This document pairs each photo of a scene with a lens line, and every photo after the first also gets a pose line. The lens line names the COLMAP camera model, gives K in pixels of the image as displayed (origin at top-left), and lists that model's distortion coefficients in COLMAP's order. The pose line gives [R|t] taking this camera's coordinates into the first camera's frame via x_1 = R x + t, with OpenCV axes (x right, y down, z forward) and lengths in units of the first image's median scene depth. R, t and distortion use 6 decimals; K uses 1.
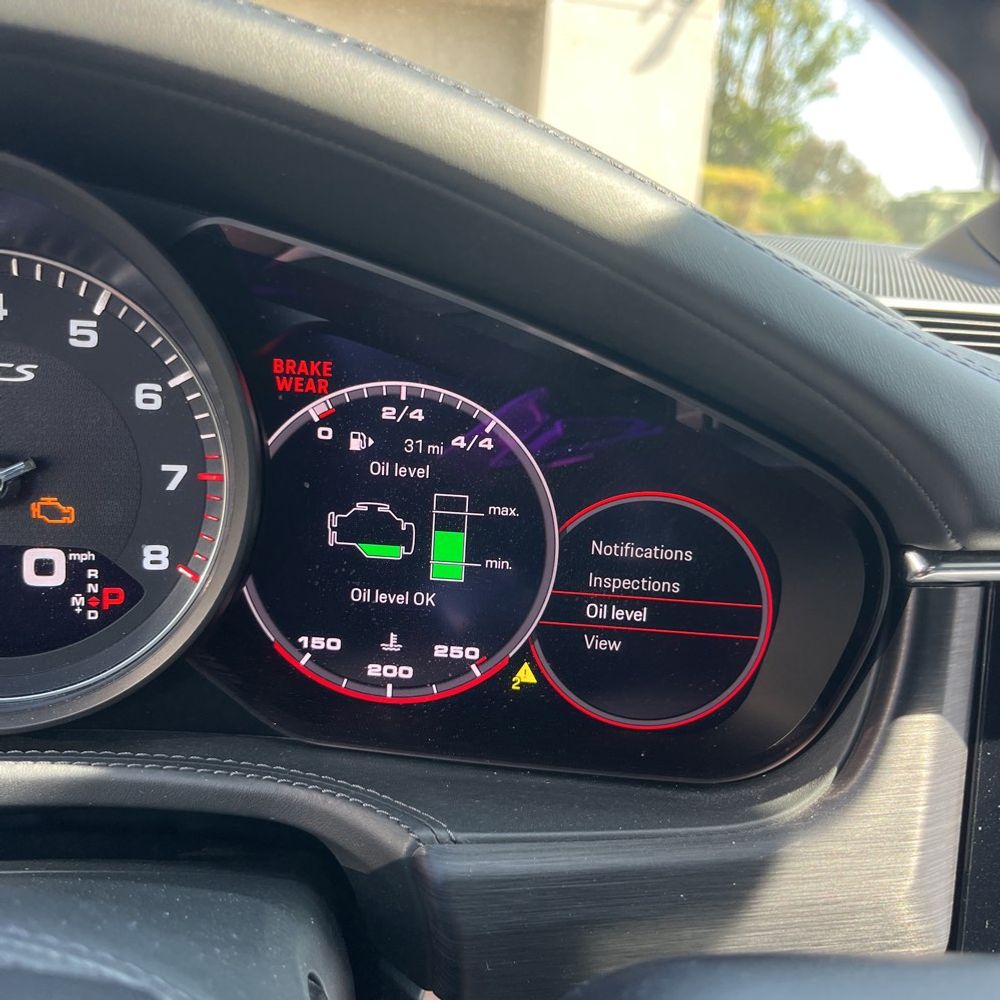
lens RADIAL K [[1016.5, 0, 492.4], [0, 1016.5, 502.5], [0, 0, 1]] dist [0.010990, 0.000000]
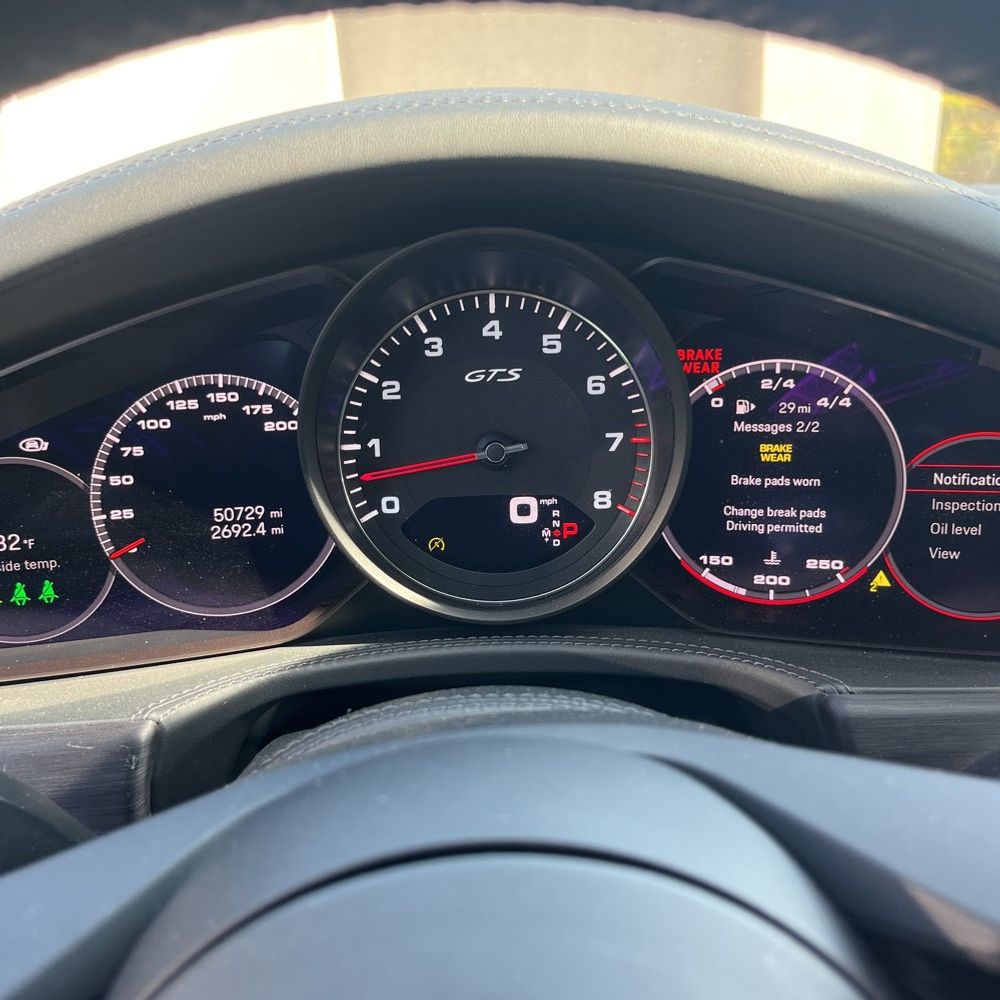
lens RADIAL K [[1016.5, 0, 508.7], [0, 1016.5, 495.6], [0, 0, 1]] dist [0.010990, 0.000000]
pose [[0.973826, -0.042535, -0.223281, -0.140293], [0.051505, 0.998077, 0.034503, -0.006287], [0.221384, -0.045100, 0.974143, -0.370200]]
